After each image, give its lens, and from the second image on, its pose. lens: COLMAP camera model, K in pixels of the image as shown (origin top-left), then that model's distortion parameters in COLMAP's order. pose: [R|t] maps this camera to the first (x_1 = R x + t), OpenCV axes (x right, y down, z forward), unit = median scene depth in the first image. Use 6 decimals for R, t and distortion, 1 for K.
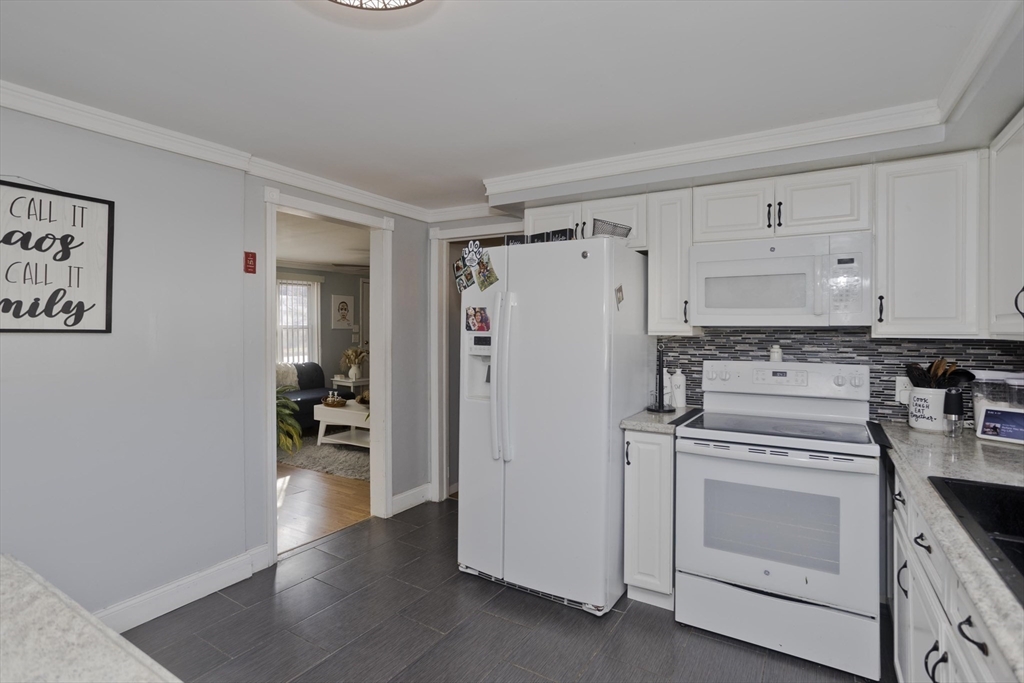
lens RADIAL K [[506.2, 0, 510.5], [0, 506.2, 329.0], [0, 0, 1]] dist [-0.054562, 0.029019]
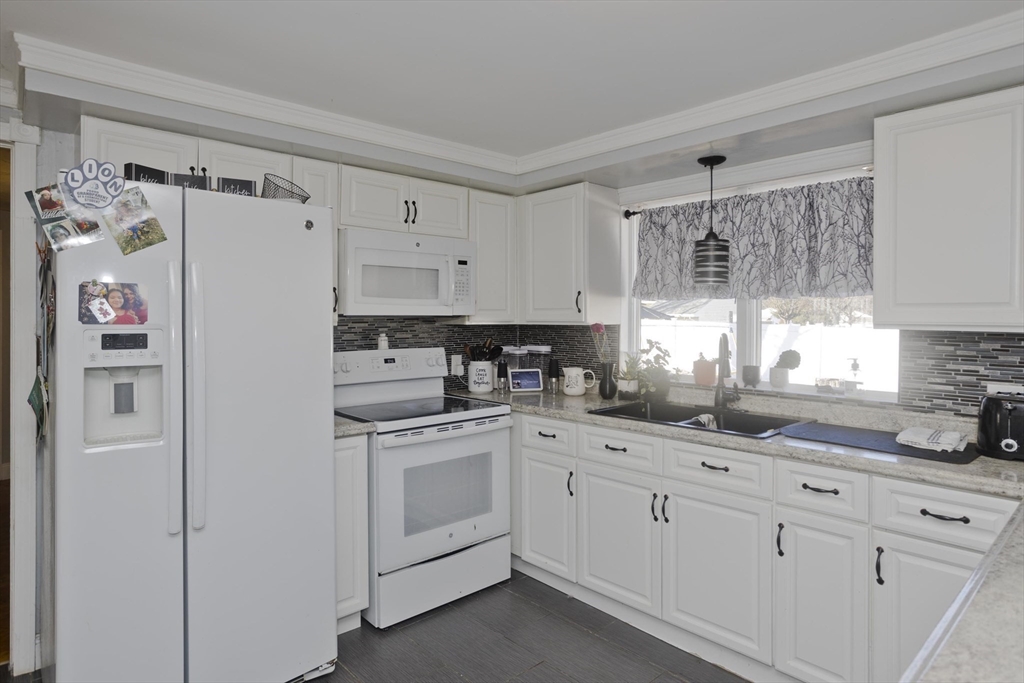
lens RADIAL K [[585.4, 0, 519.6], [0, 585.4, 315.2], [0, 0, 1]] dist [-0.052292, 0.043345]
pose [[0.270725, -0.000352, 0.962657, -0.562380], [0.001825, 0.999998, -0.000147, -0.005236], [-0.962655, 0.001797, 0.270725, 0.392172]]
